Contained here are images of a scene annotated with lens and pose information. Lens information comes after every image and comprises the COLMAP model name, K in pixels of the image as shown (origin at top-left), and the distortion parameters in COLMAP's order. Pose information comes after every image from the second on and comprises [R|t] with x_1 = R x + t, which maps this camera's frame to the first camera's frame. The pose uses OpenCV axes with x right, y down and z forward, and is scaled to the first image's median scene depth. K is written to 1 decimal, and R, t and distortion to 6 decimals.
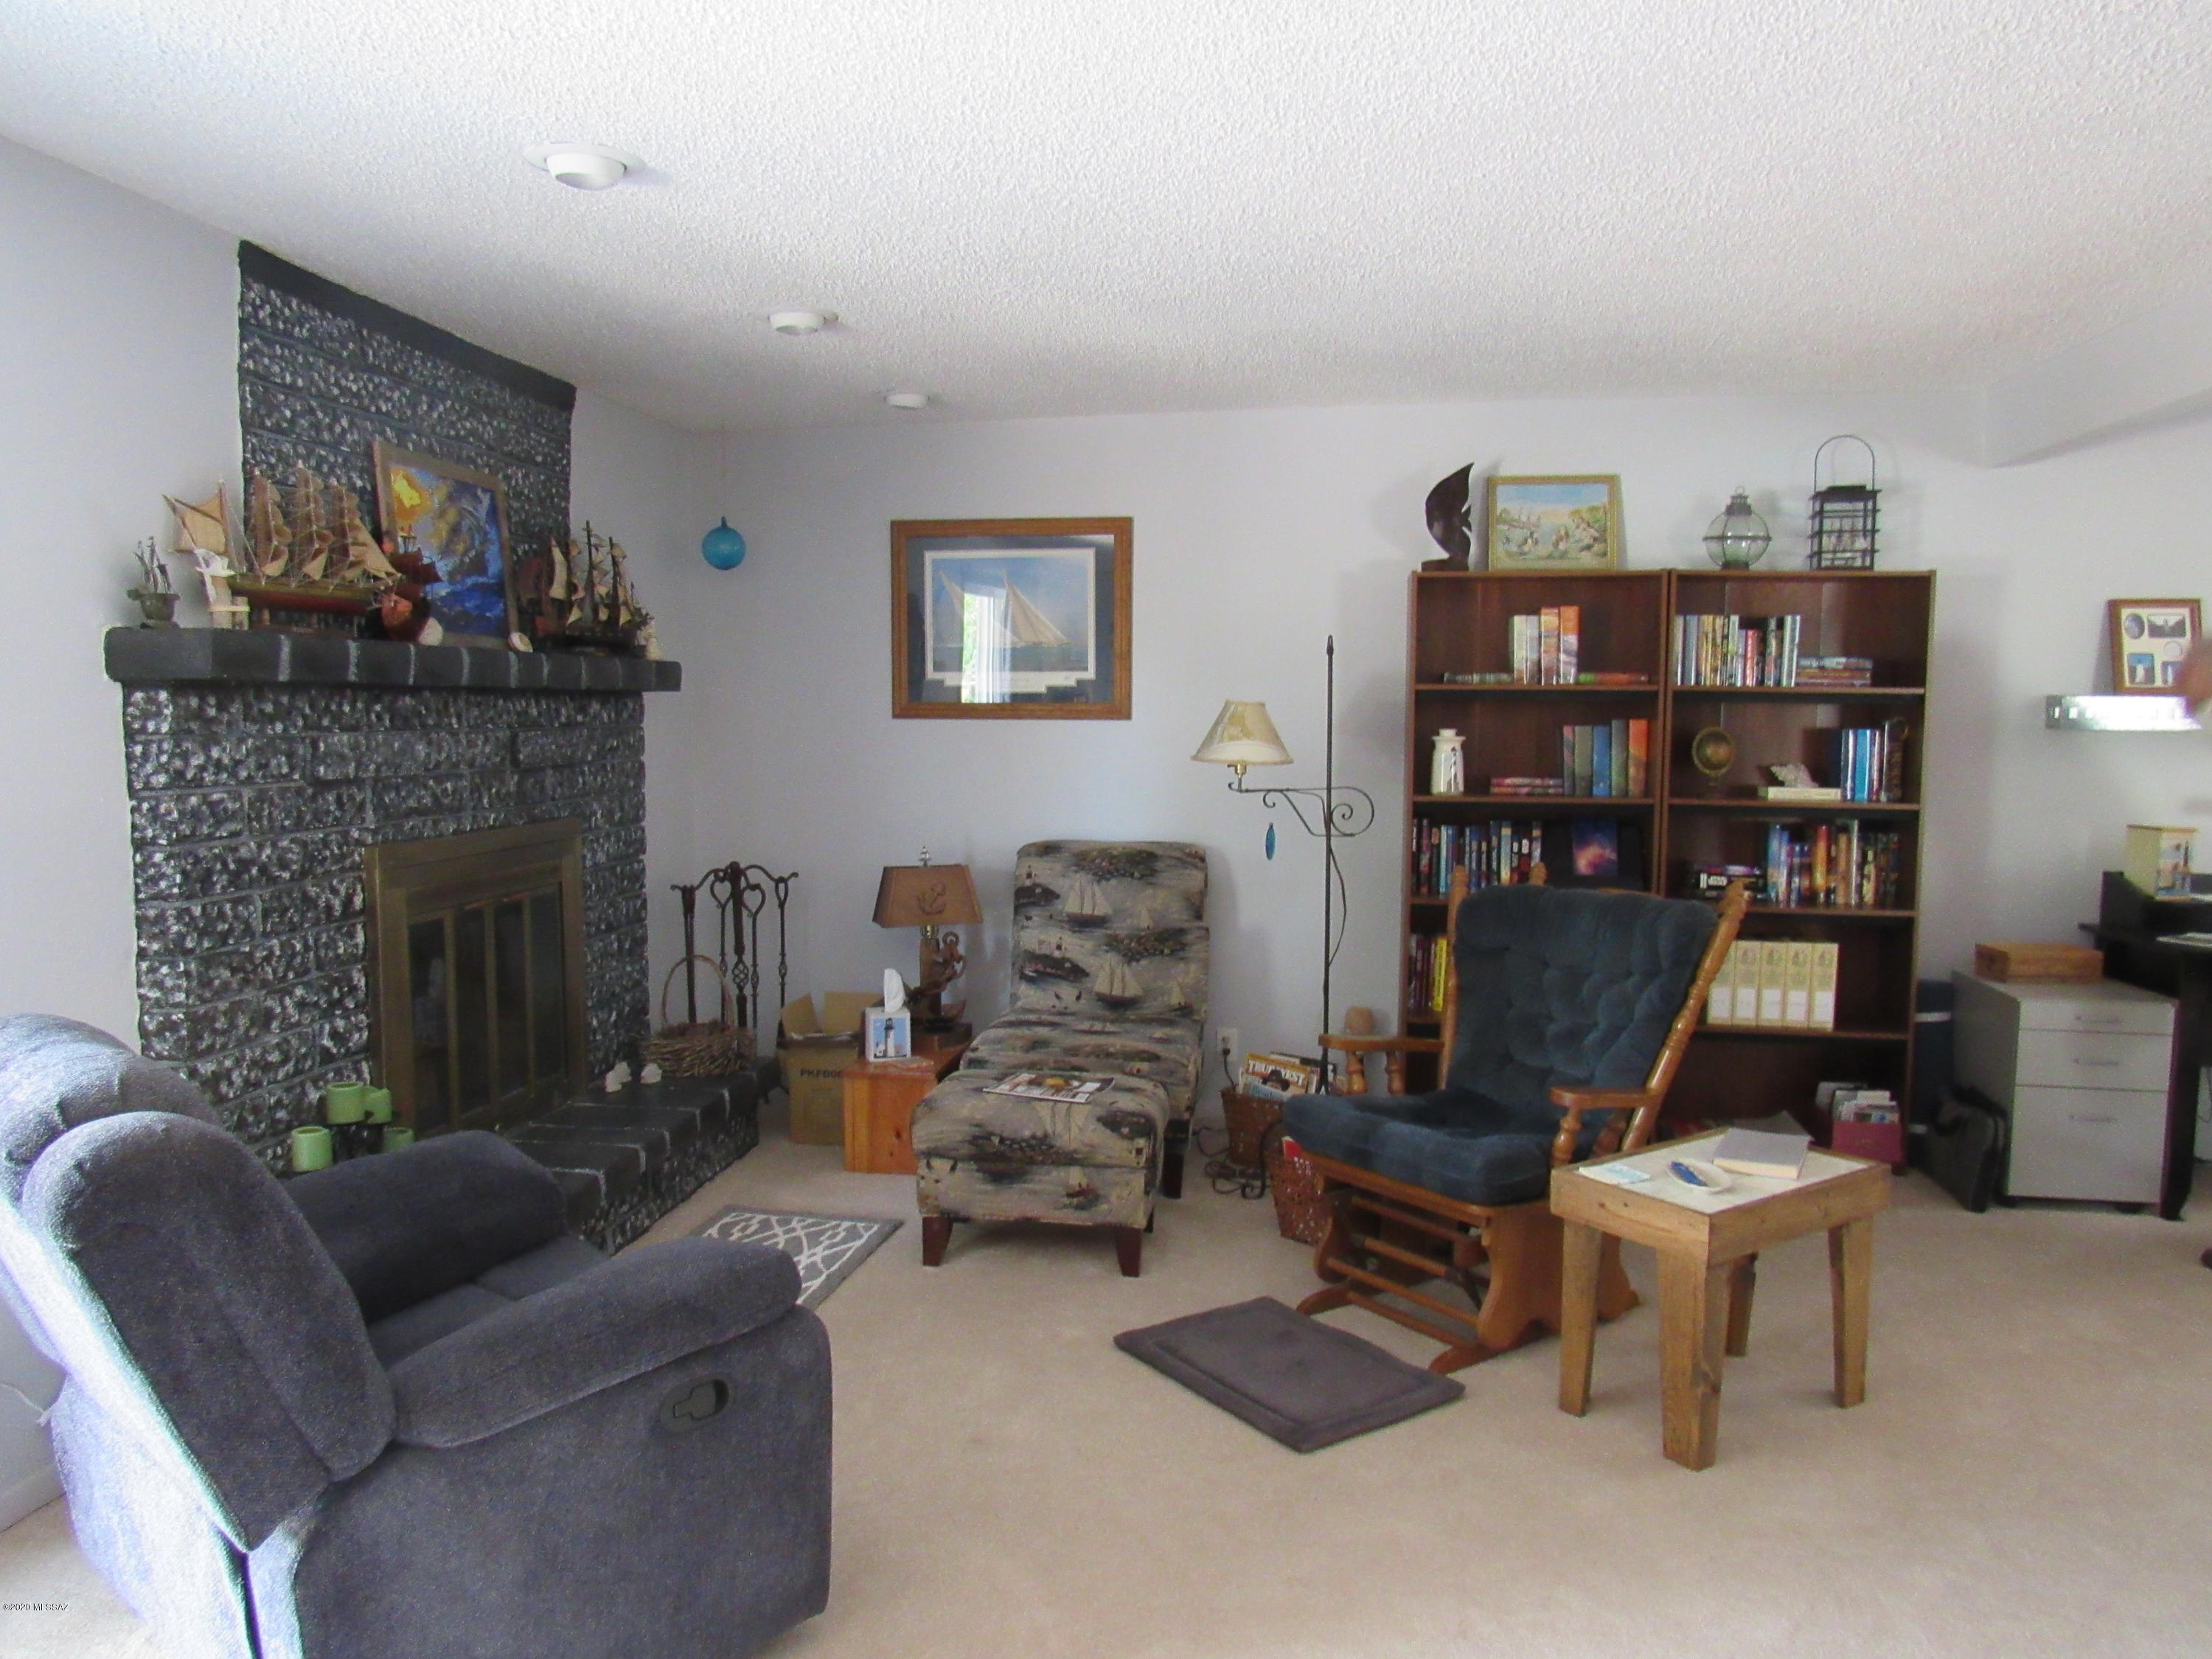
lens RADIAL K [[1621.8, 0, 1111.9], [0, 1621.8, 836.2], [0, 0, 1]] dist [0.000382, 0.000571]
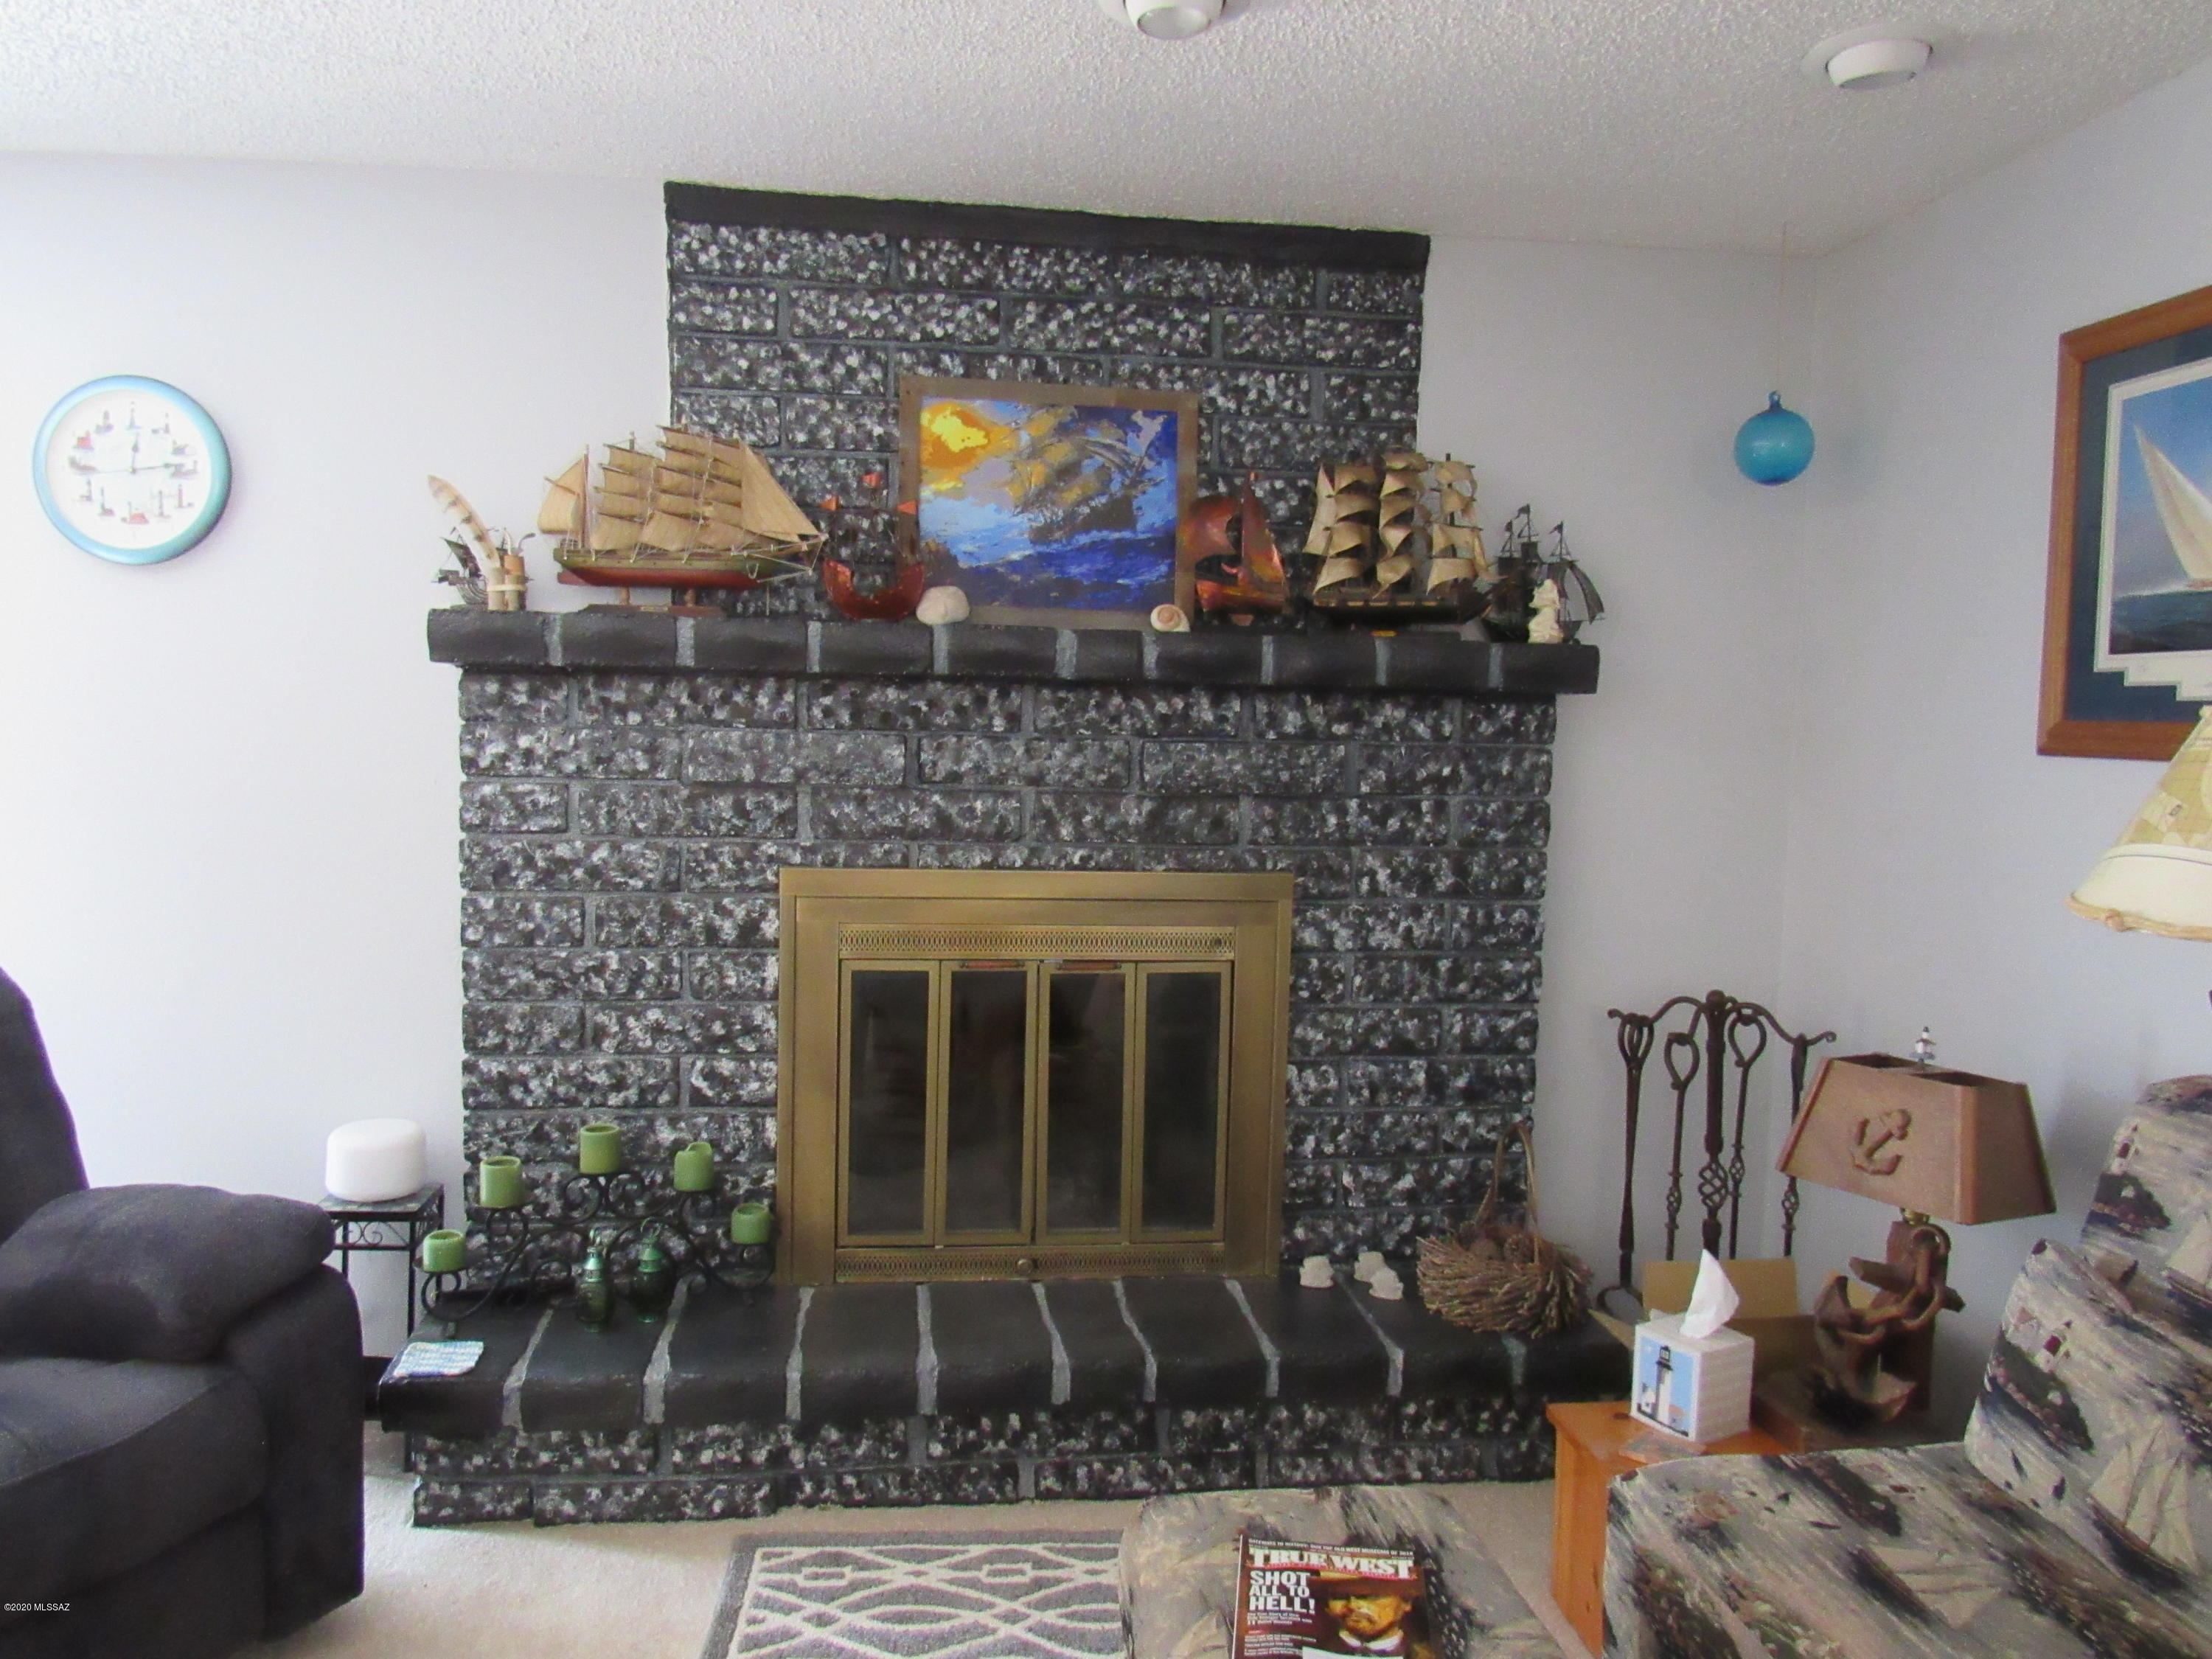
lens RADIAL K [[1606.2, 0, 1074.4], [0, 1606.2, 832.9], [0, 0, 1]] dist [-0.036066, 0.026440]
pose [[0.249452, 0.081619, -0.964941, 0.389698], [-0.100415, 0.993251, 0.058054, -0.076655], [0.963167, 0.082412, 0.255964, 0.968144]]
